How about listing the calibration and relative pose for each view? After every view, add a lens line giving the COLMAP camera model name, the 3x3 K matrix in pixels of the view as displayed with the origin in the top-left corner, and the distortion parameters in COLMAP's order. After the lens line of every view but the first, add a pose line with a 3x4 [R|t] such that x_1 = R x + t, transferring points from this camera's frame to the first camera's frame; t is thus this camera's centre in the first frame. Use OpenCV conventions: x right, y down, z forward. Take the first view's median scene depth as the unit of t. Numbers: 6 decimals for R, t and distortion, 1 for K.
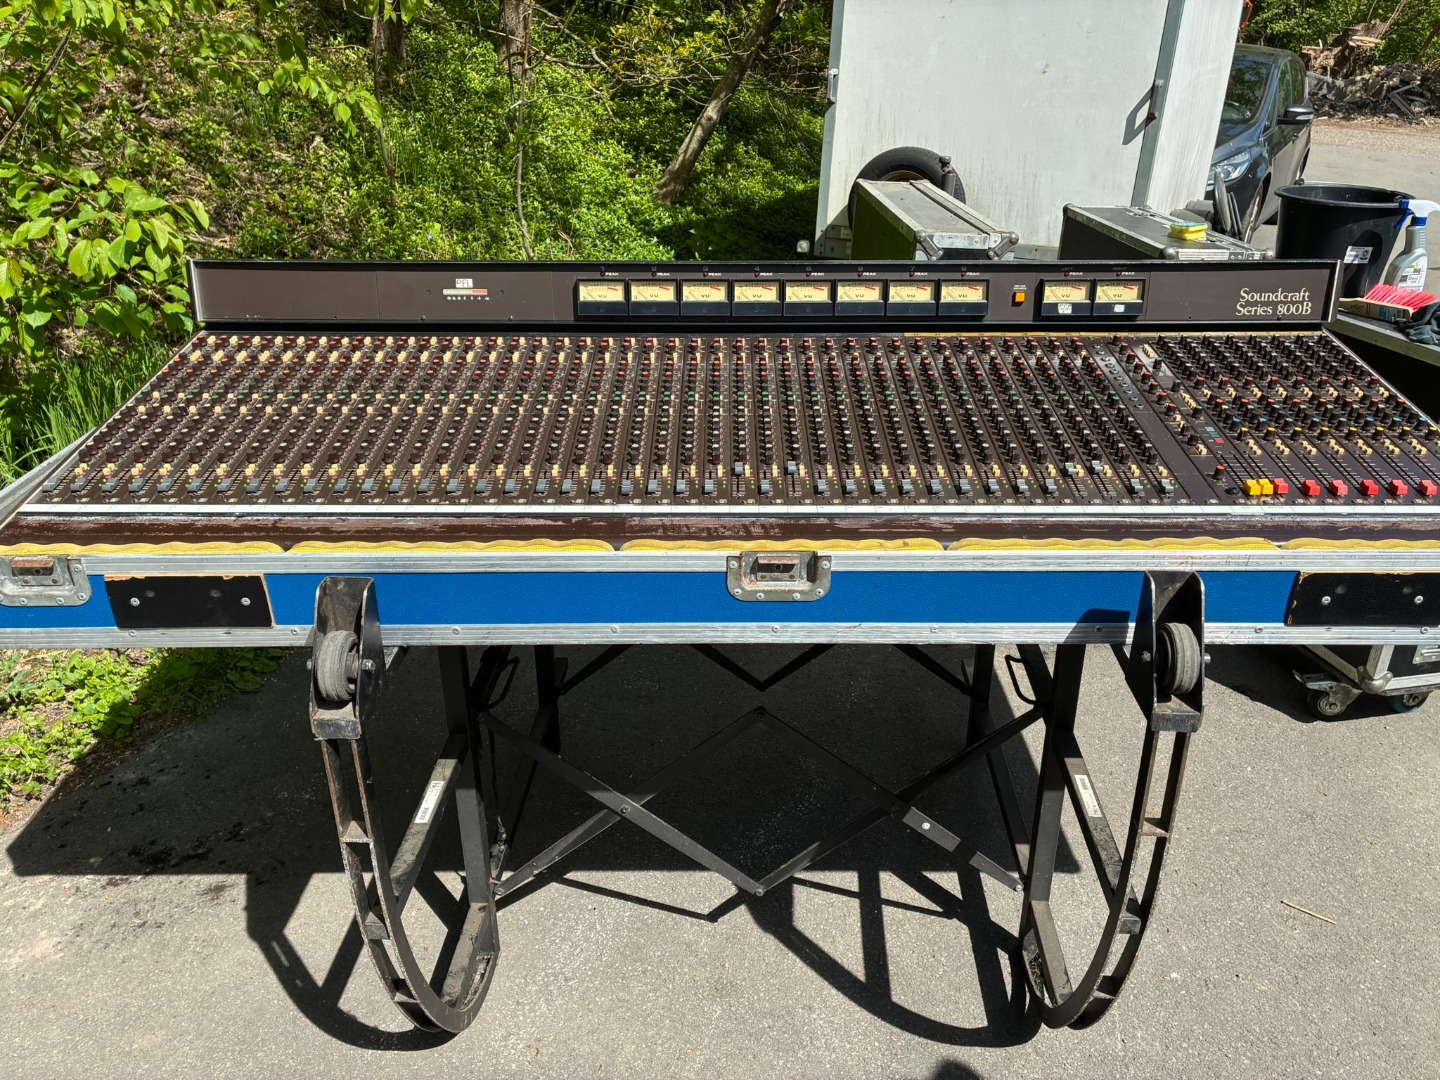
lens RADIAL K [[1110.6, 0, 729.7], [0, 1110.6, 502.6], [0, 0, 1]] dist [0.065398, -0.087264]
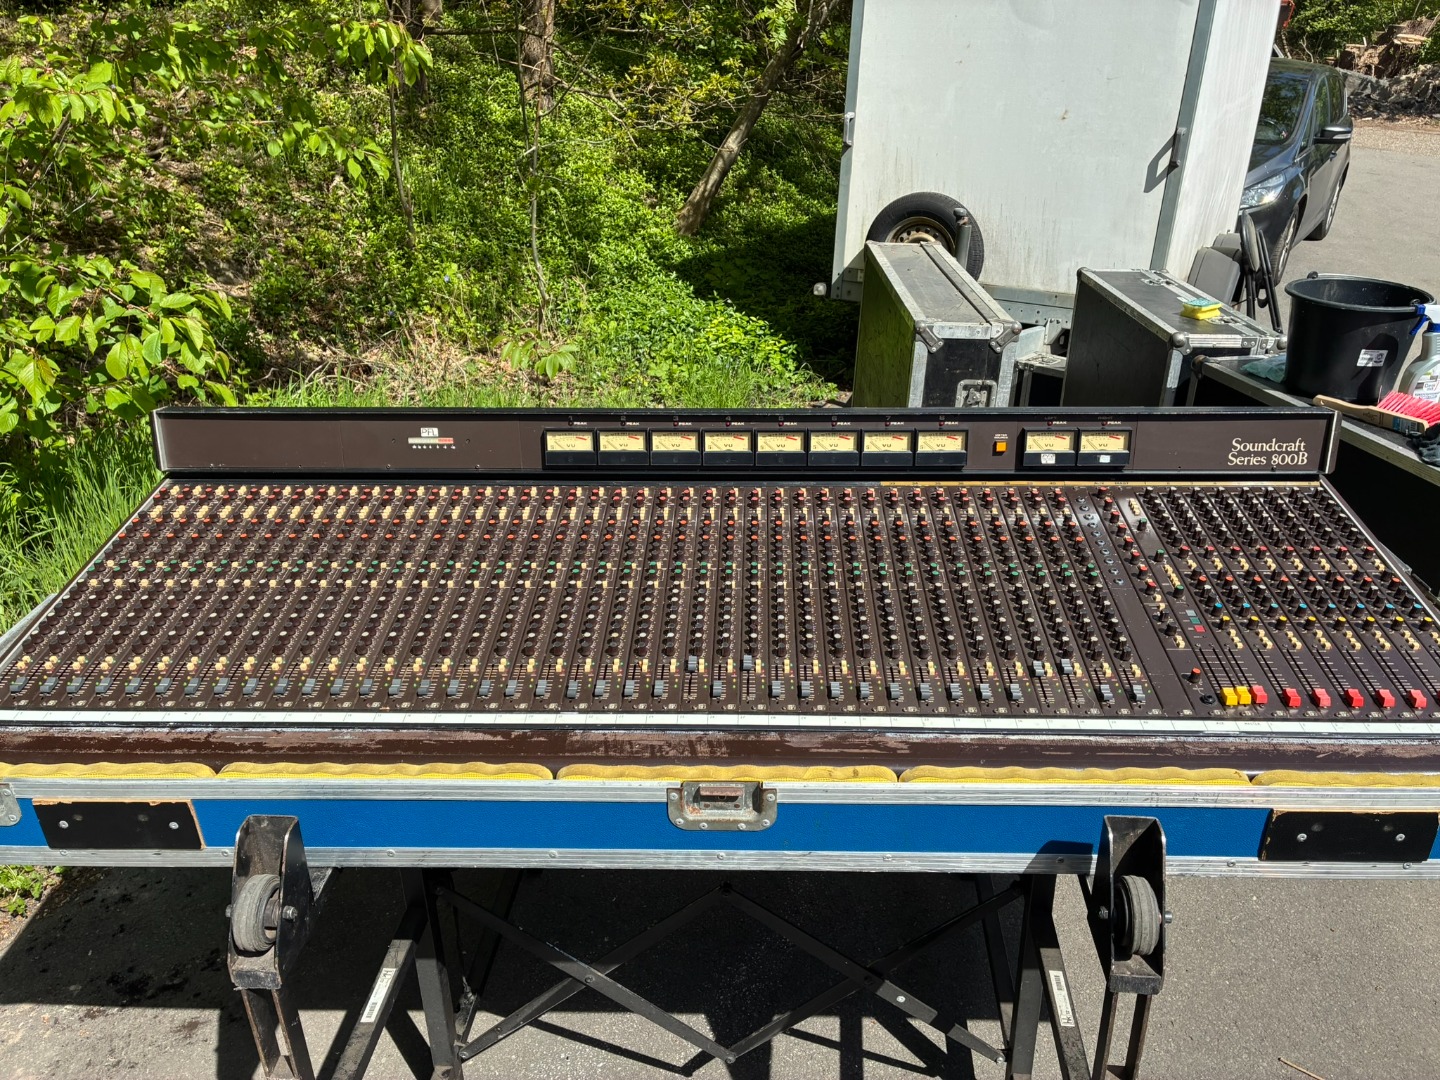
lens RADIAL K [[1110.6, 0, 733.0], [0, 1110.6, 498.5], [0, 0, 1]] dist [0.065398, -0.087264]
pose [[0.999538, 0.001781, -0.030352, 0.057812], [-0.001693, 0.999994, 0.002904, -0.141766], [0.030357, -0.002851, 0.999535, 0.029752]]
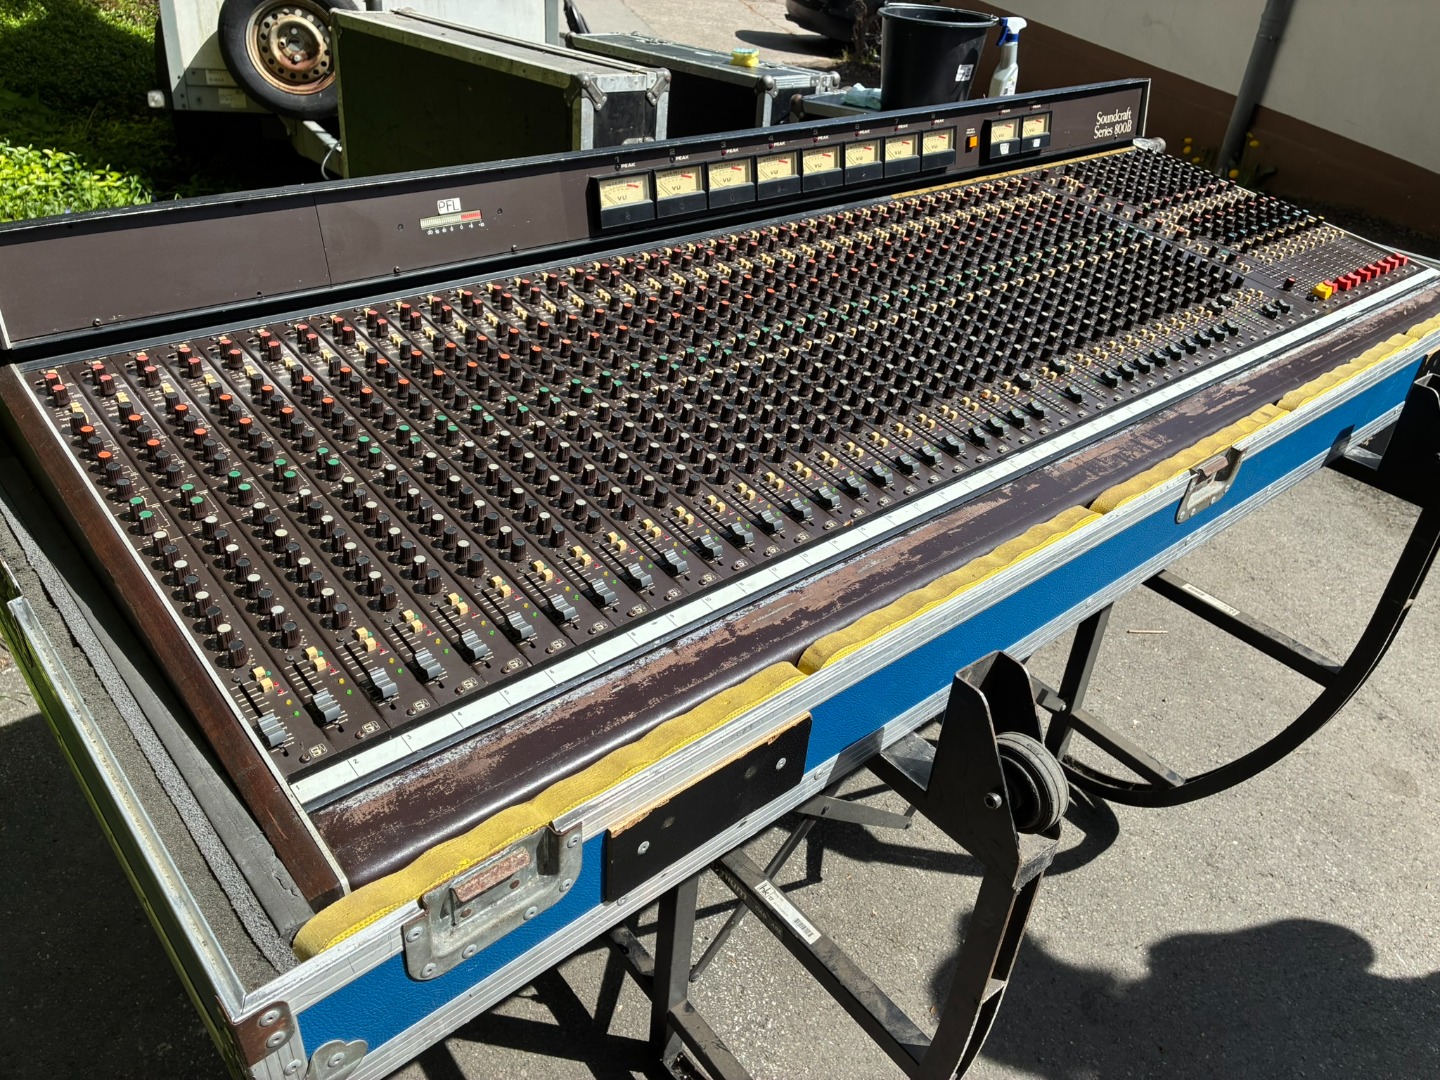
lens RADIAL K [[1110.6, 0, 731.3], [0, 1110.6, 490.5], [0, 0, 1]] dist [0.065398, -0.087264]
pose [[0.746671, -0.288967, 0.599150, -0.556062], [0.206208, 0.956895, 0.204525, -0.136897], [-0.632425, -0.029163, 0.774072, 0.381938]]
